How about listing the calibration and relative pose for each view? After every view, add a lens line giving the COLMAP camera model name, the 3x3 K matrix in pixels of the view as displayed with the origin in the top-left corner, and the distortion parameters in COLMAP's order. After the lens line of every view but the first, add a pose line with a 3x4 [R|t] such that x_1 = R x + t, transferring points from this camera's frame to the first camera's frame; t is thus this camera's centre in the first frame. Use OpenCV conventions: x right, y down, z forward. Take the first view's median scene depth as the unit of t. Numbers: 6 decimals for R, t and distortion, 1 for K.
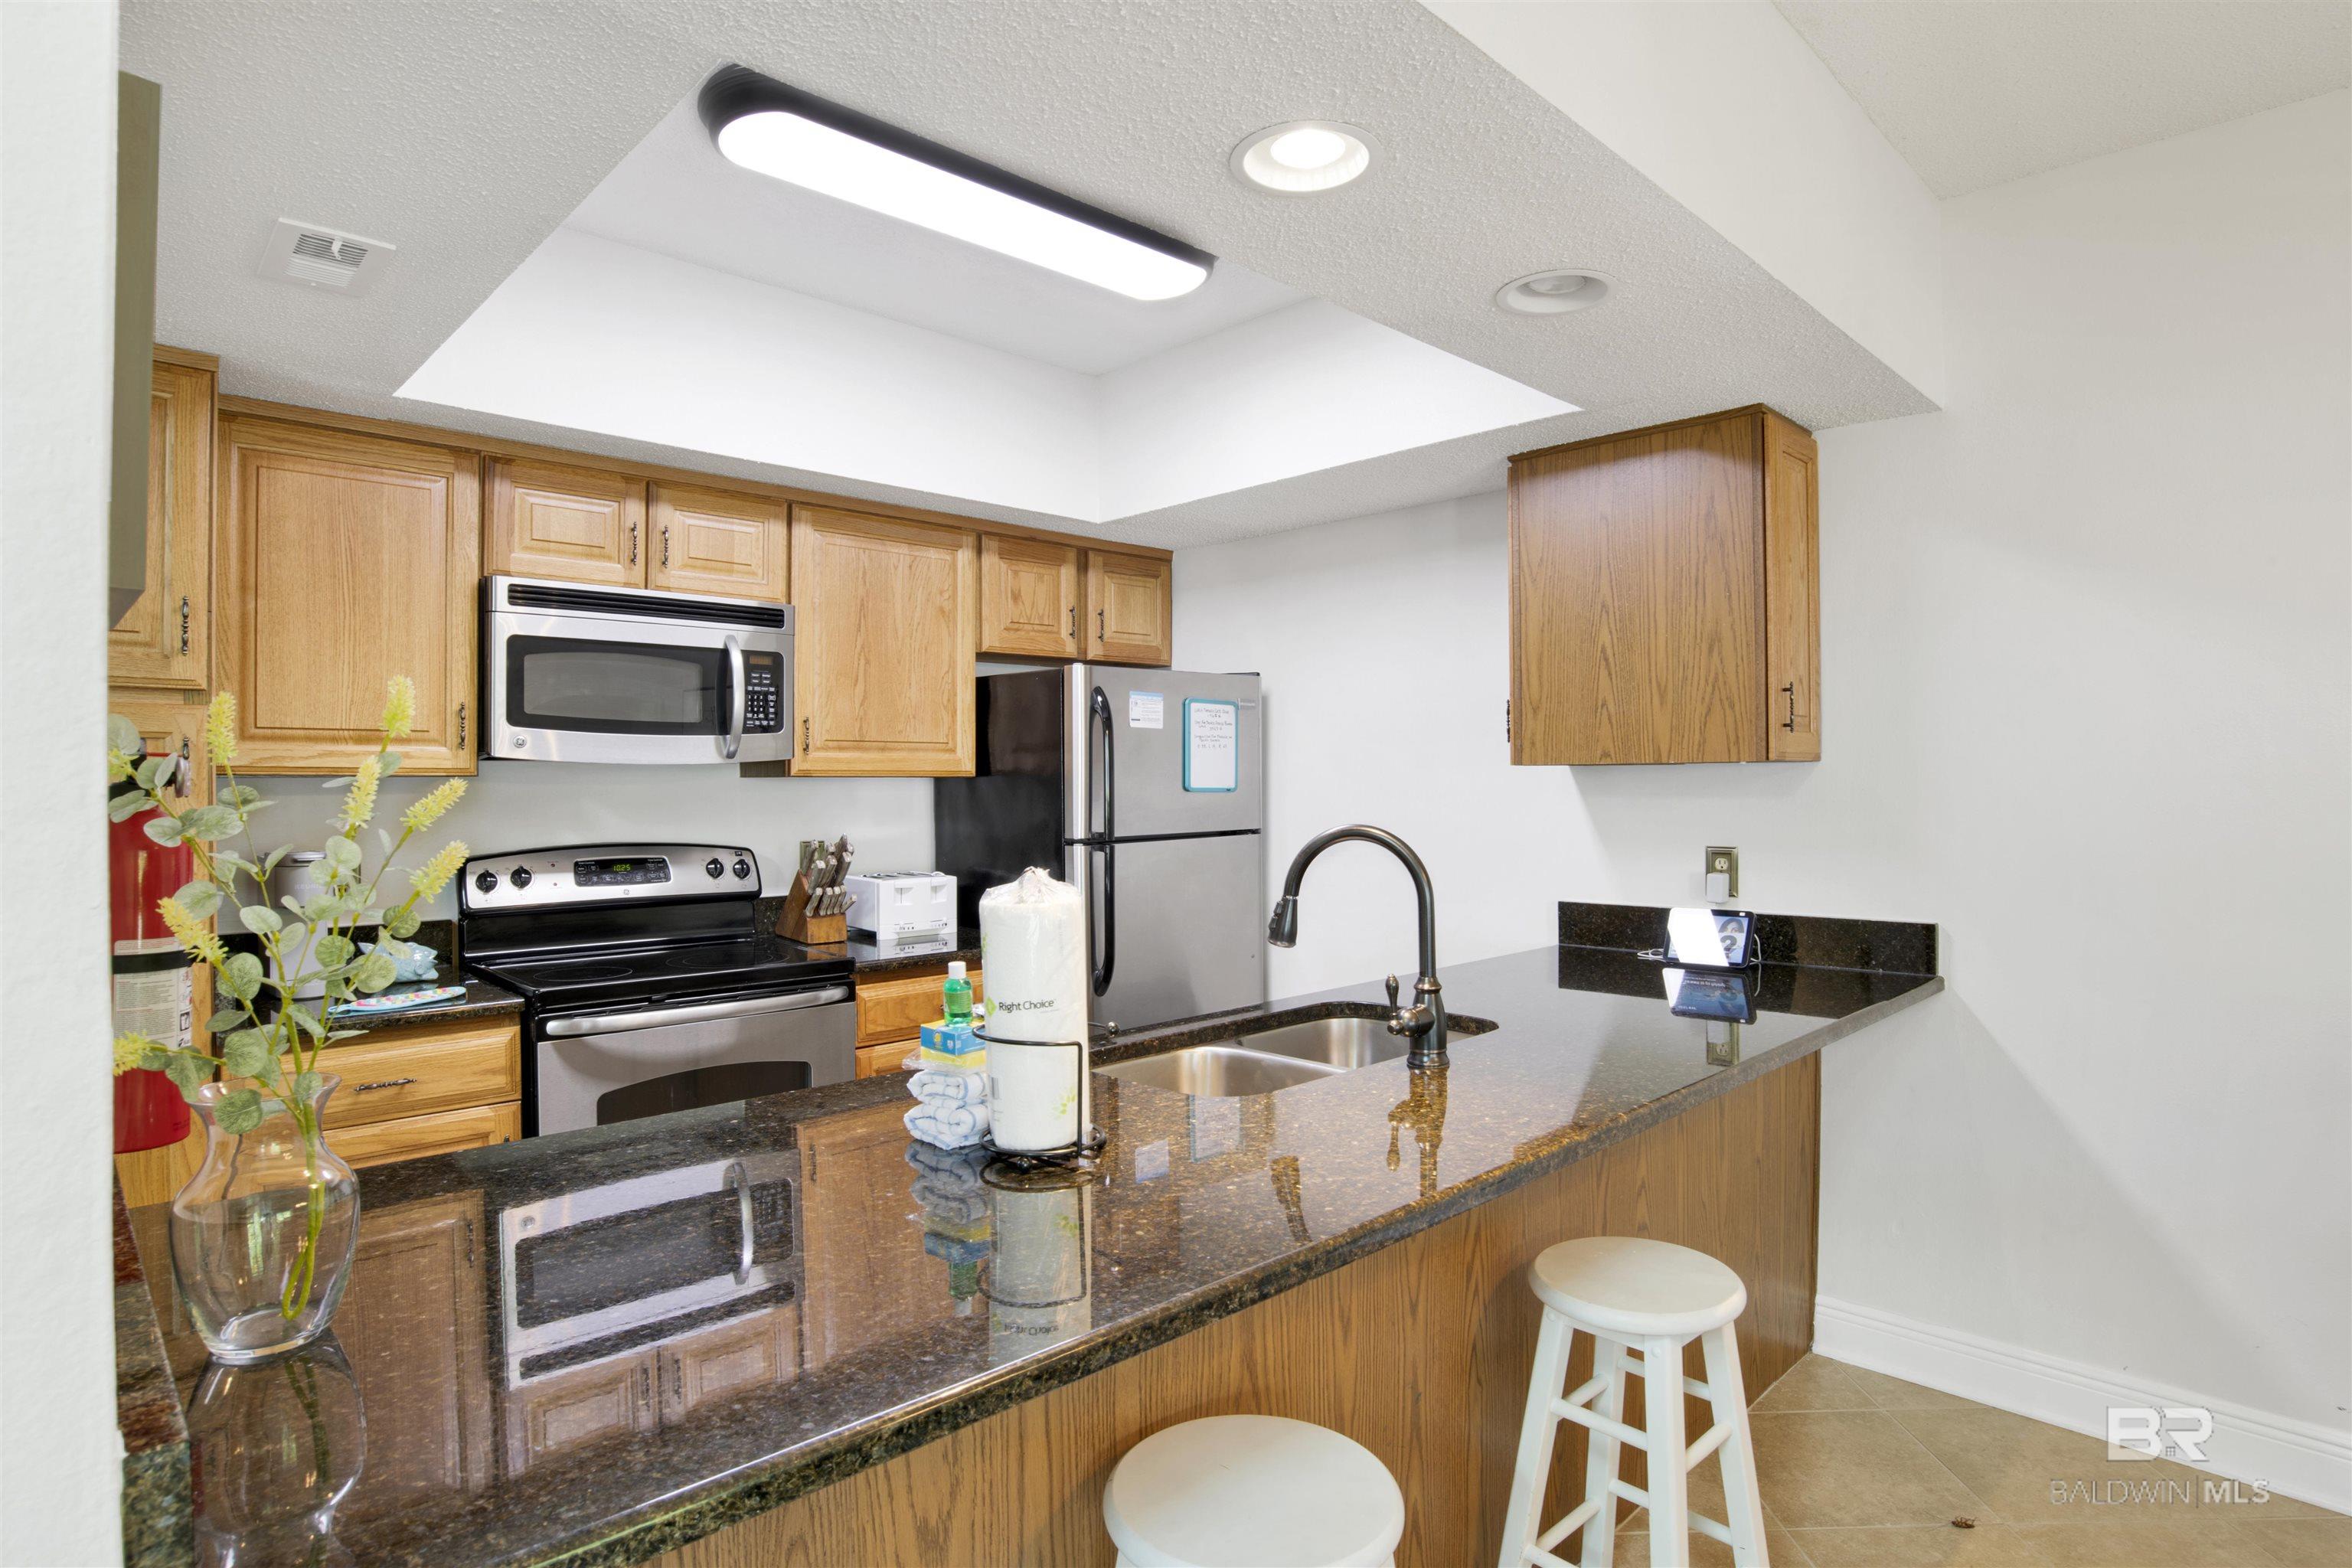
lens RADIAL K [[1260.4, 0, 1174.2], [0, 1260.4, 779.3], [0, 0, 1]] dist [-0.031507, 0.006807]
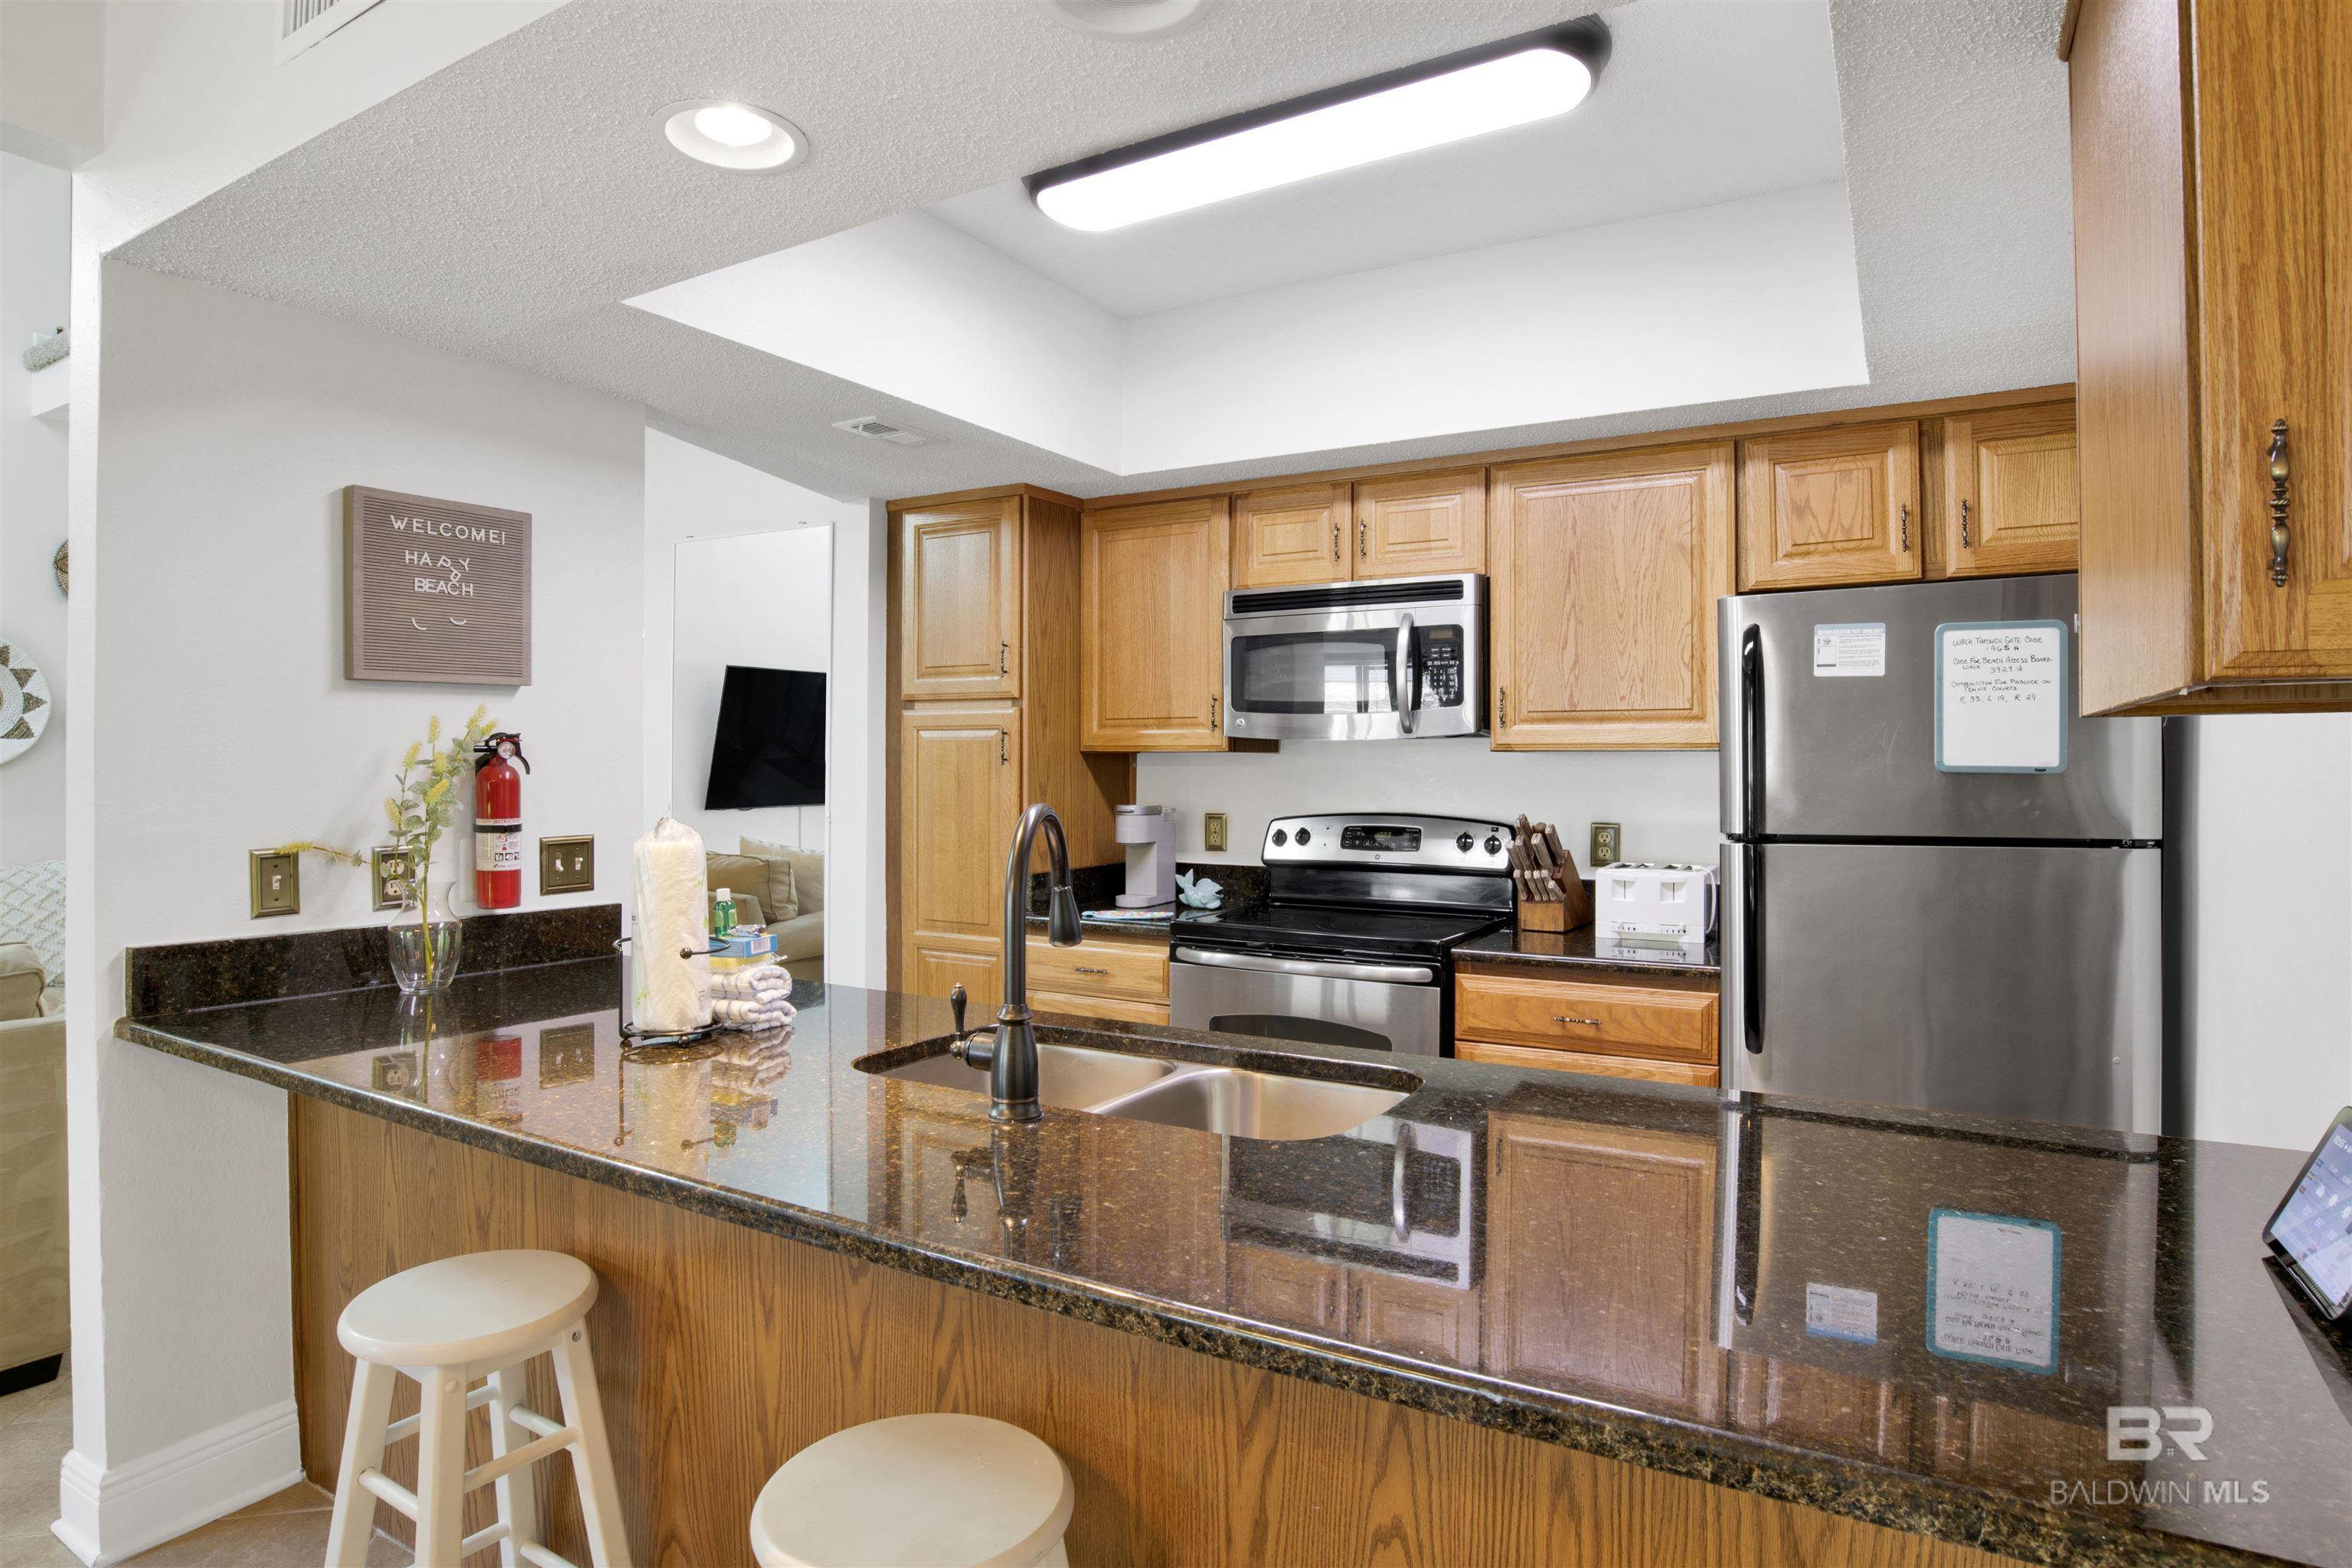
lens RADIAL K [[1260.4, 0, 1179.5], [0, 1260.4, 772.9], [0, 0, 1]] dist [-0.031507, 0.006807]
pose [[0.293338, 0.008297, -0.955973, 0.547086], [-0.003014, 0.999965, 0.007754, 0.007686], [0.956004, 0.000607, 0.293353, 0.491451]]
